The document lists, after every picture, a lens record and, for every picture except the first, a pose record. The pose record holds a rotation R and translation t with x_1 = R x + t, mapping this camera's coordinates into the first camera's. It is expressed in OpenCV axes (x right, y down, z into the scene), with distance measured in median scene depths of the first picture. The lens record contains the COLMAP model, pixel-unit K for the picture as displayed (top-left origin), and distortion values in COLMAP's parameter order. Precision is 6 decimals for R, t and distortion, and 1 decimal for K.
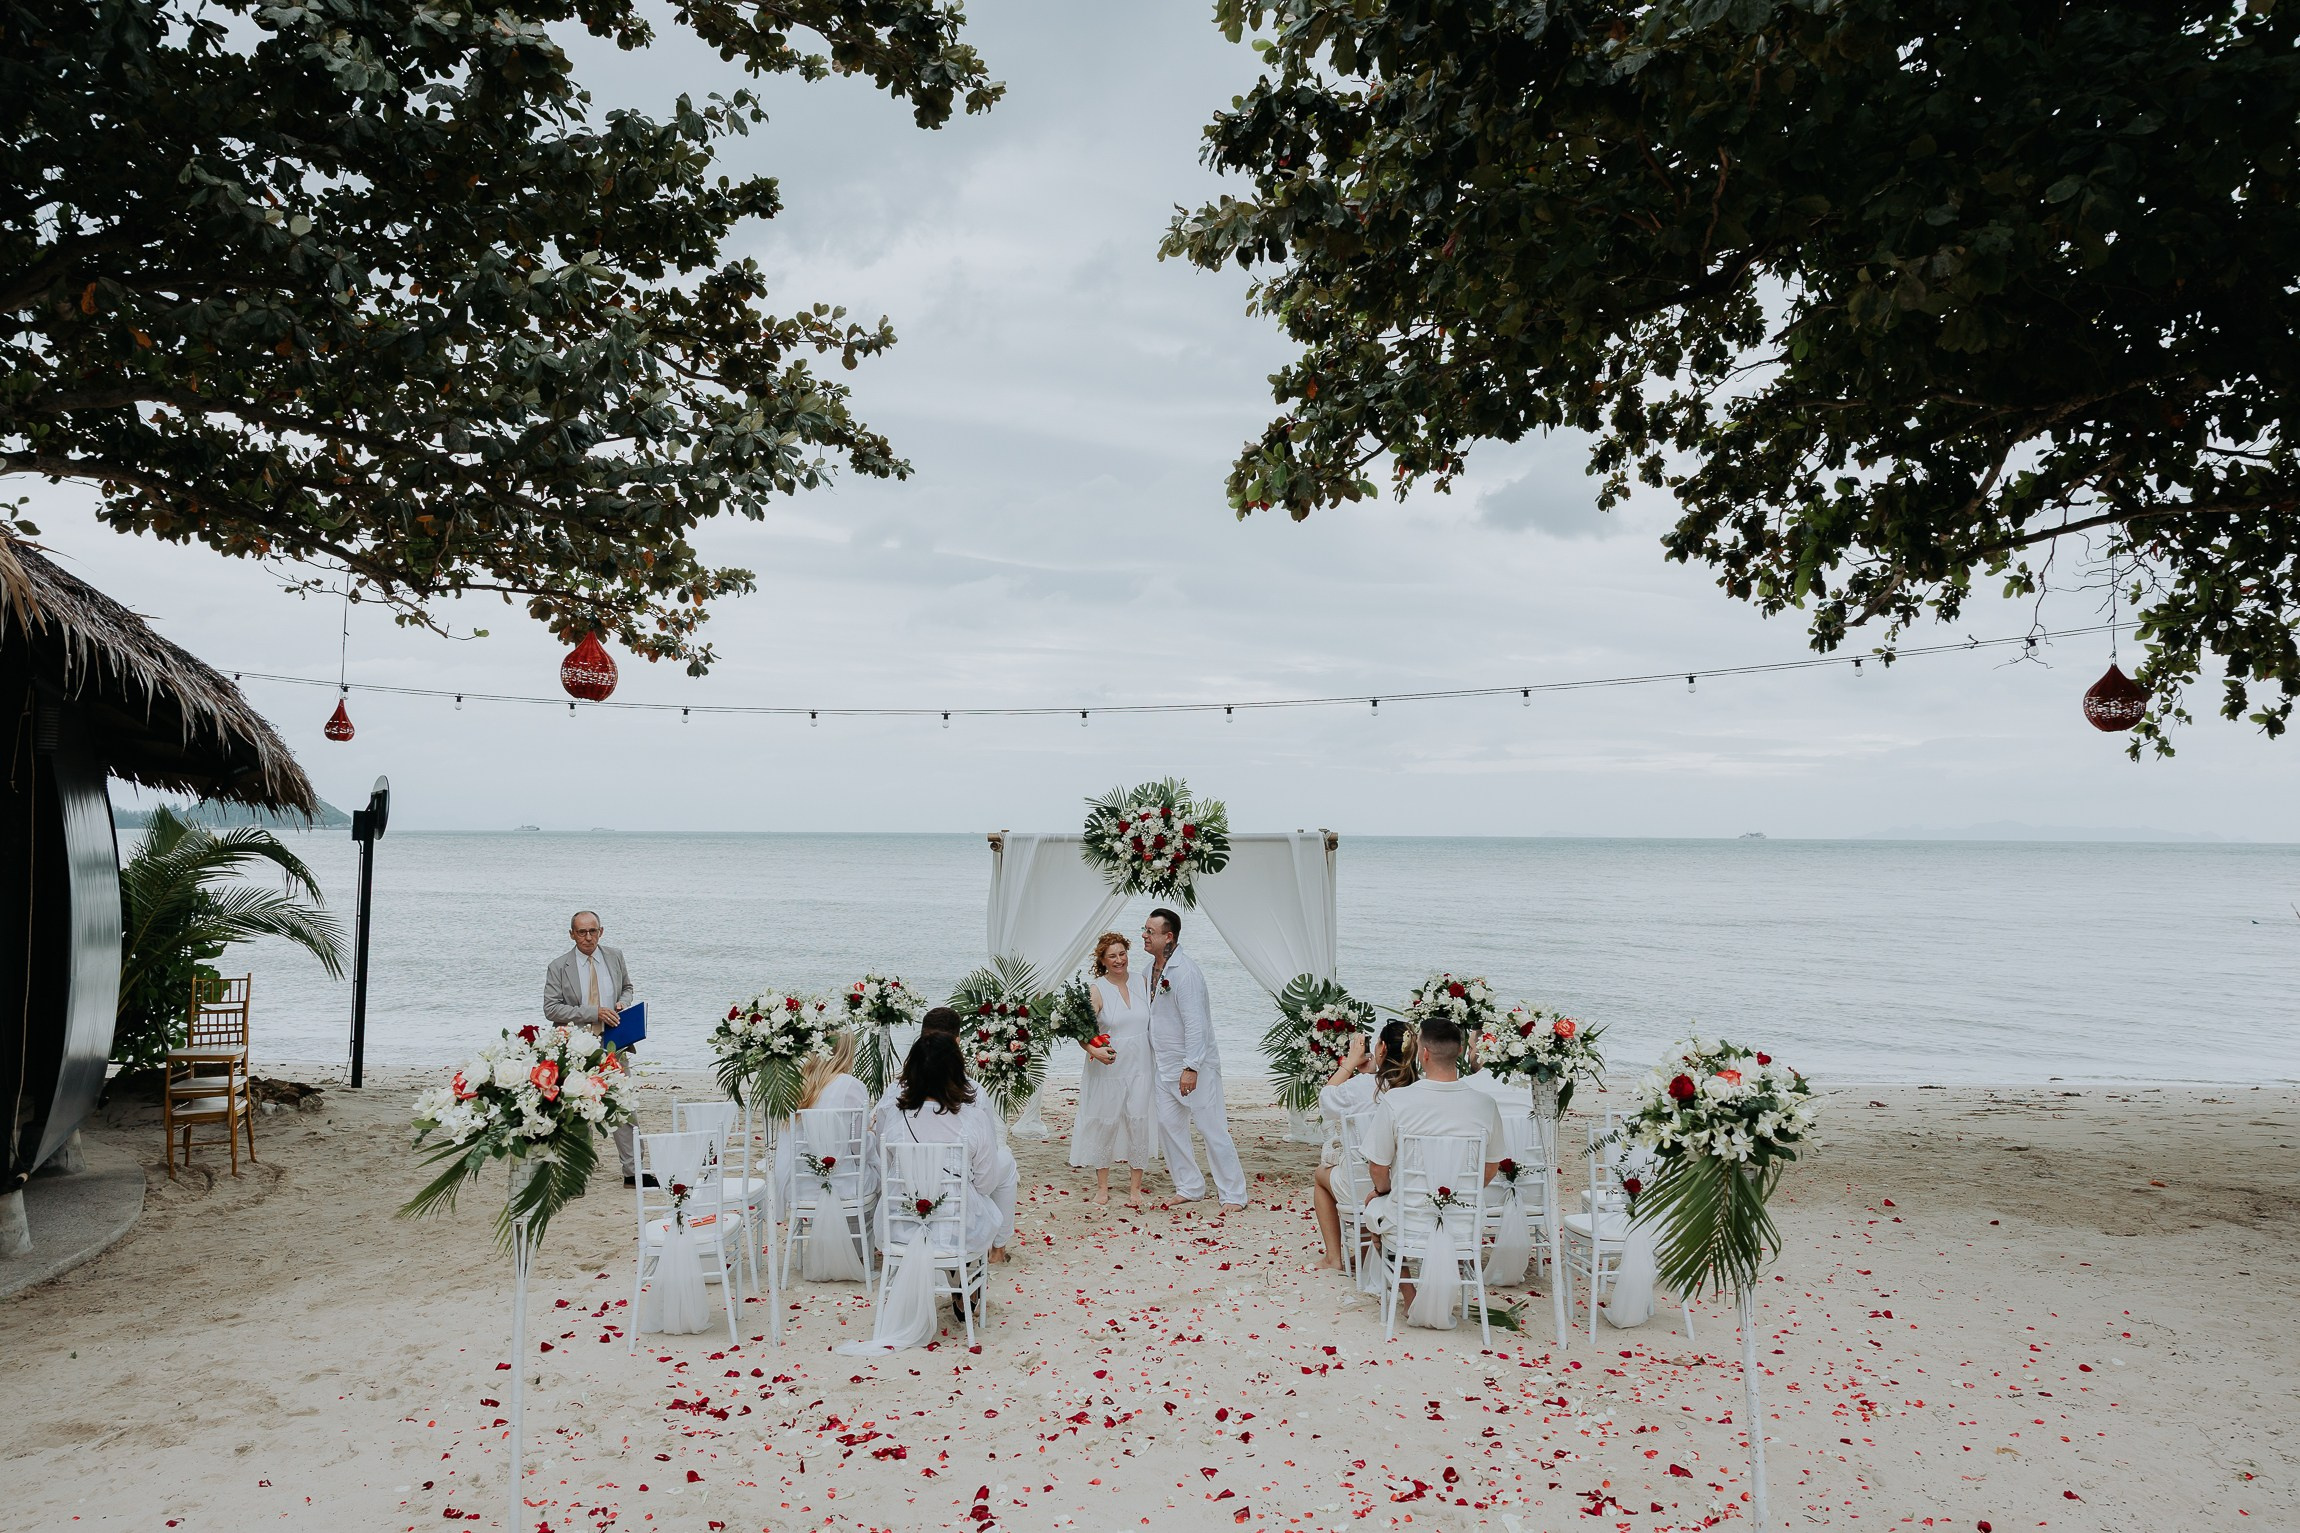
lens RADIAL K [[1556.7, 0, 1139.2], [0, 1556.7, 790.6], [0, 0, 1]] dist [0.002031, 0.005645]
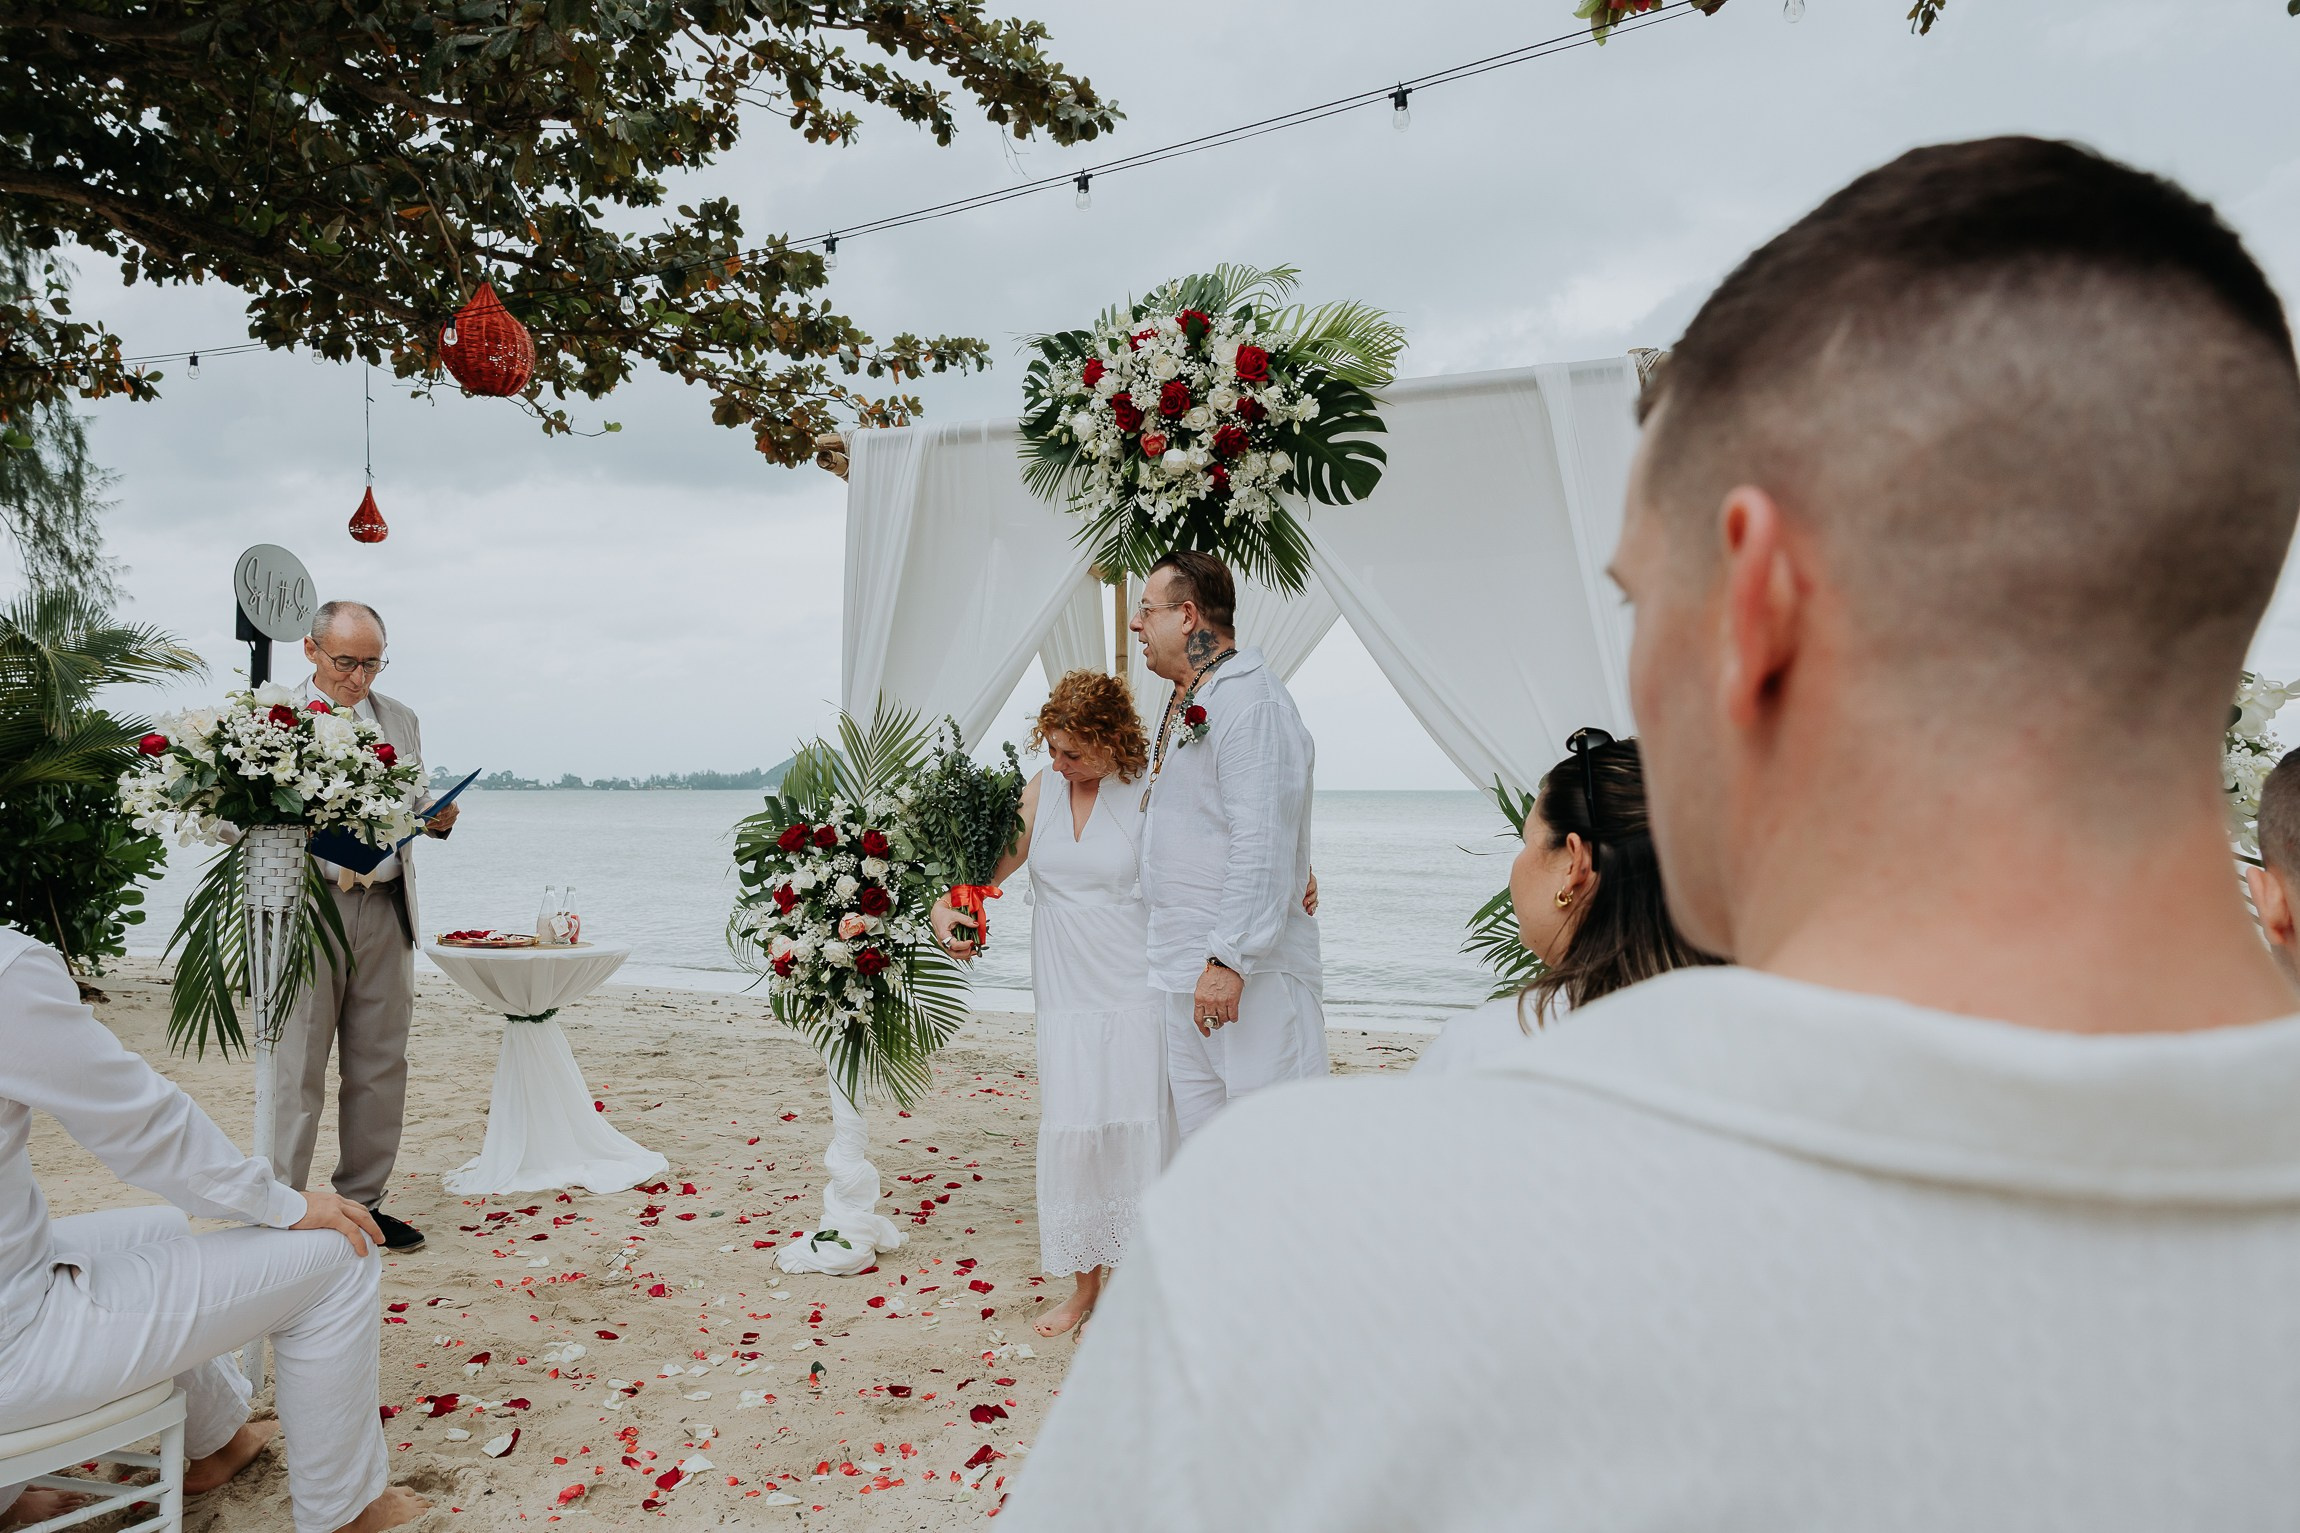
lens RADIAL K [[1556.7, 0, 1157.4], [0, 1556.7, 782.9], [0, 0, 1]] dist [0.002031, 0.005645]
pose [[0.955328, -0.008132, -0.295437, 0.119368], [0.015560, 0.999619, 0.022801, 0.117395], [0.295139, -0.026379, 0.955090, 0.626681]]
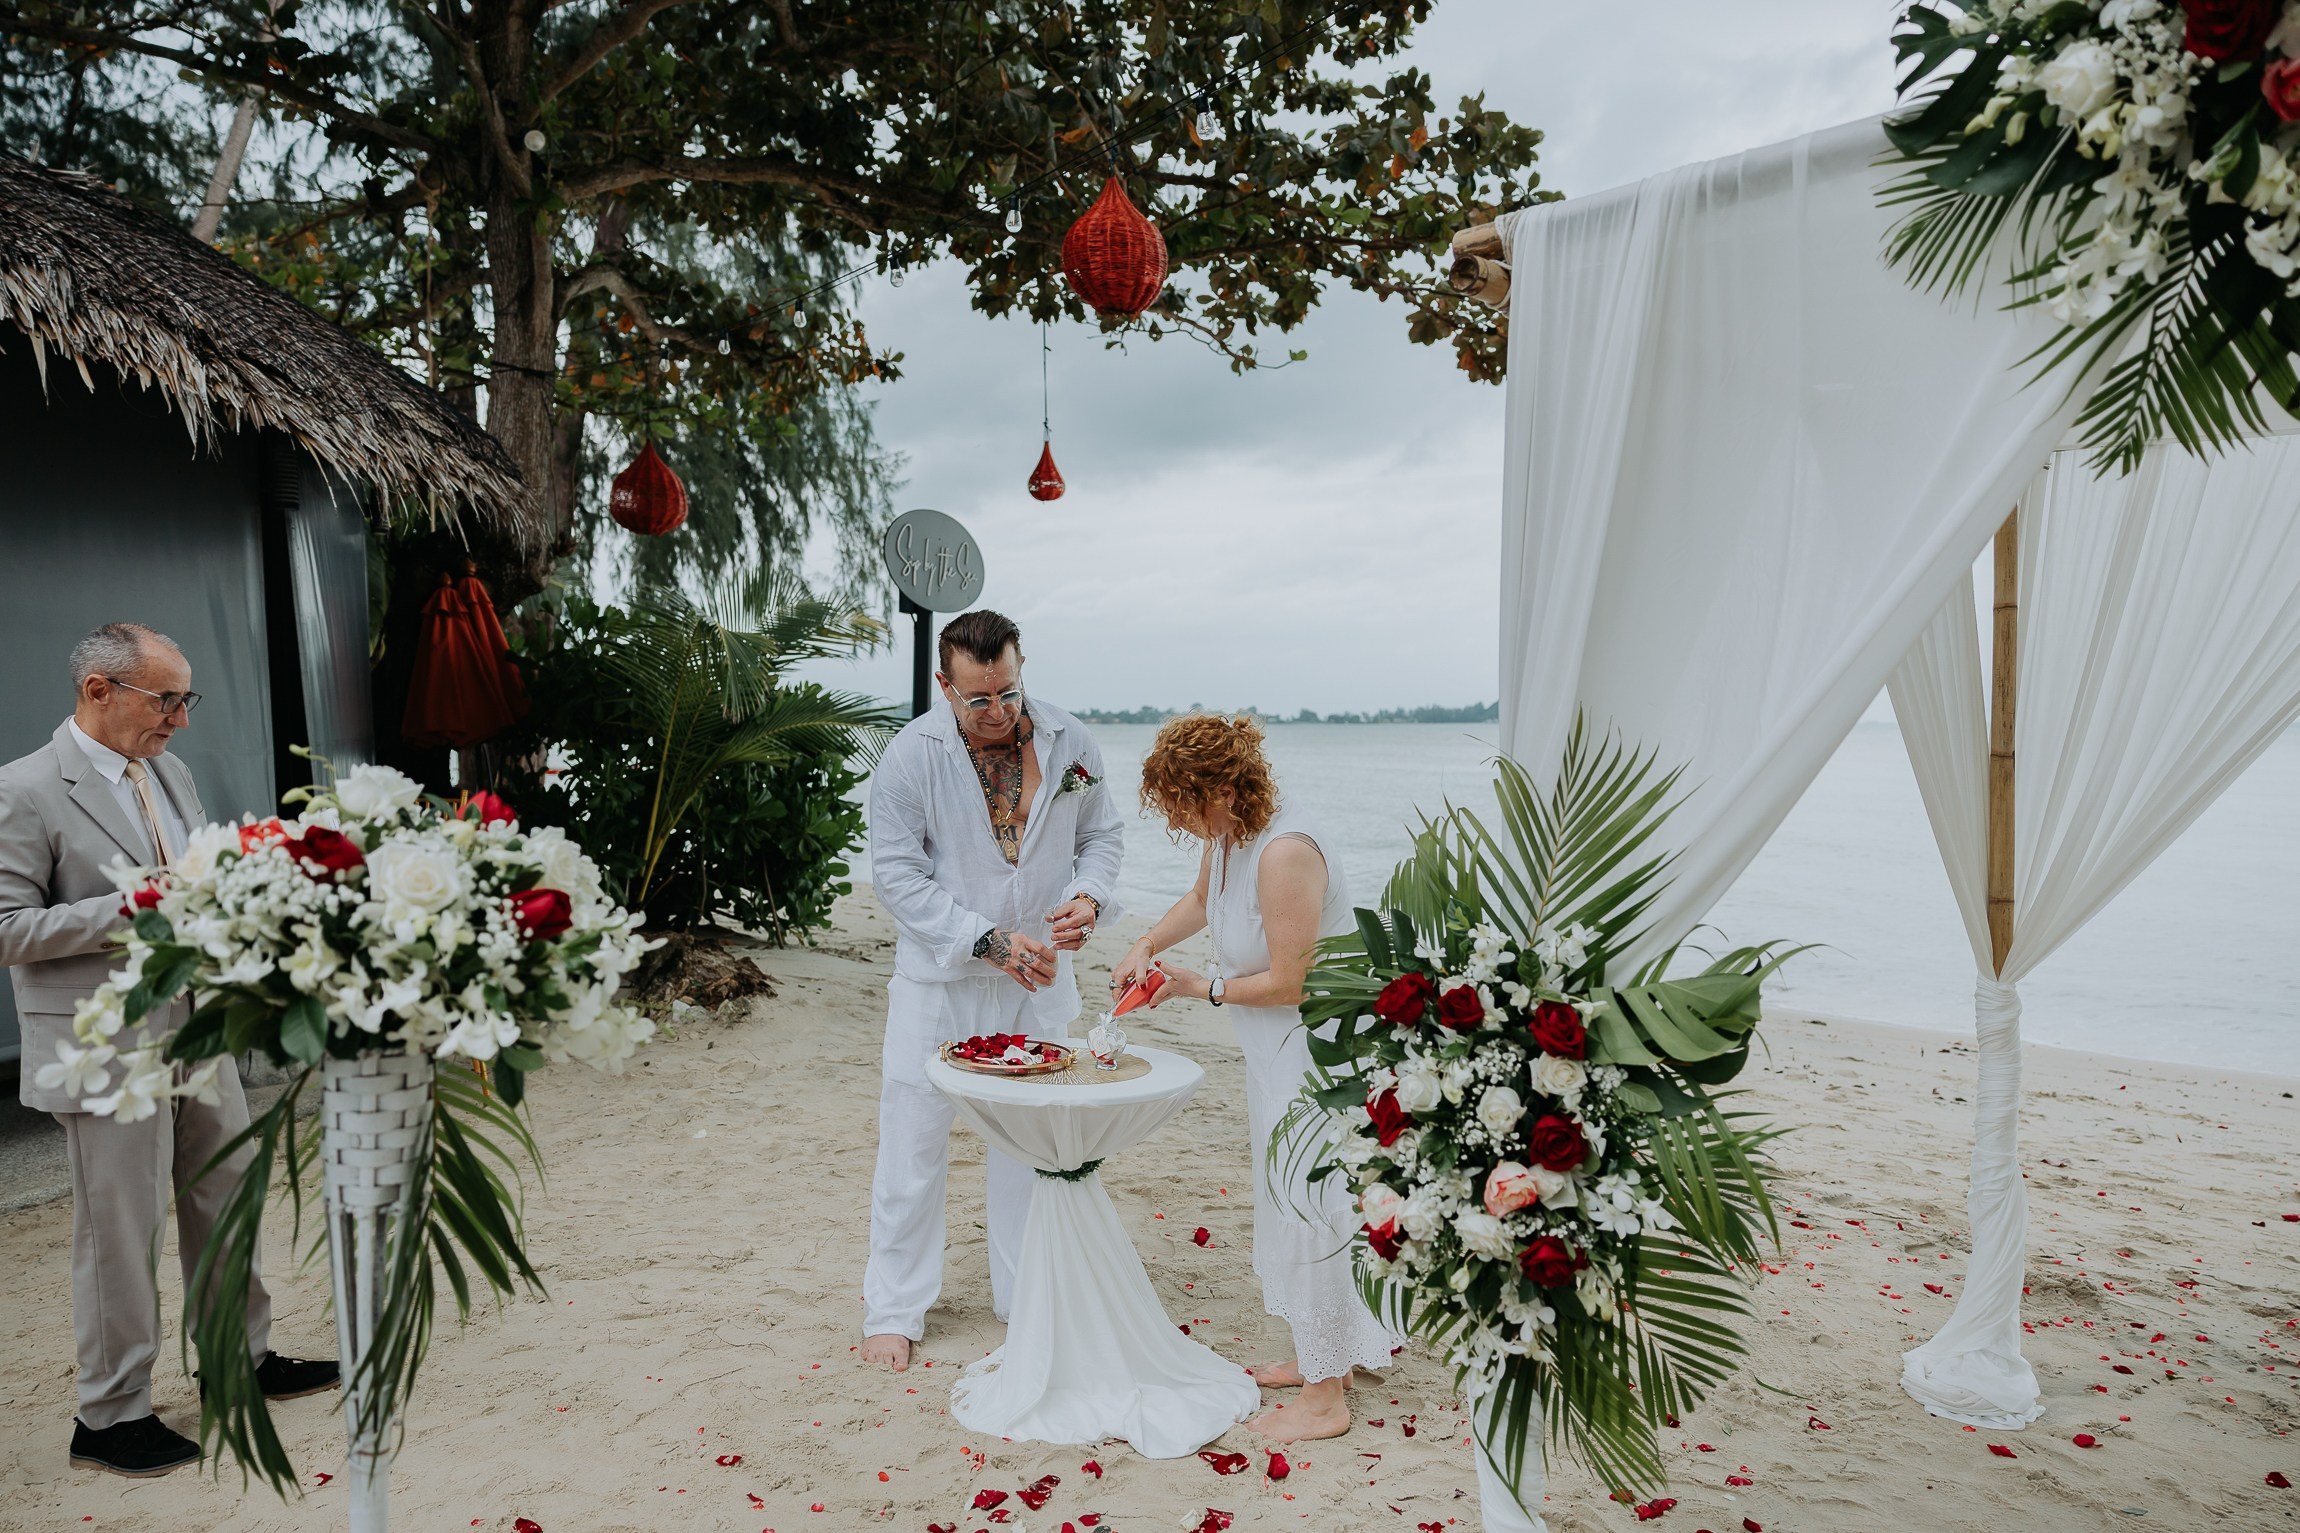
lens RADIAL K [[1556.7, 0, 1151.8], [0, 1556.7, 769.4], [0, 0, 1]] dist [0.002031, 0.005645]
pose [[0.725855, 0.010369, -0.687770, 0.028048], [0.029255, 0.998516, 0.045928, 0.096280], [0.687226, -0.053458, 0.724474, 0.814107]]
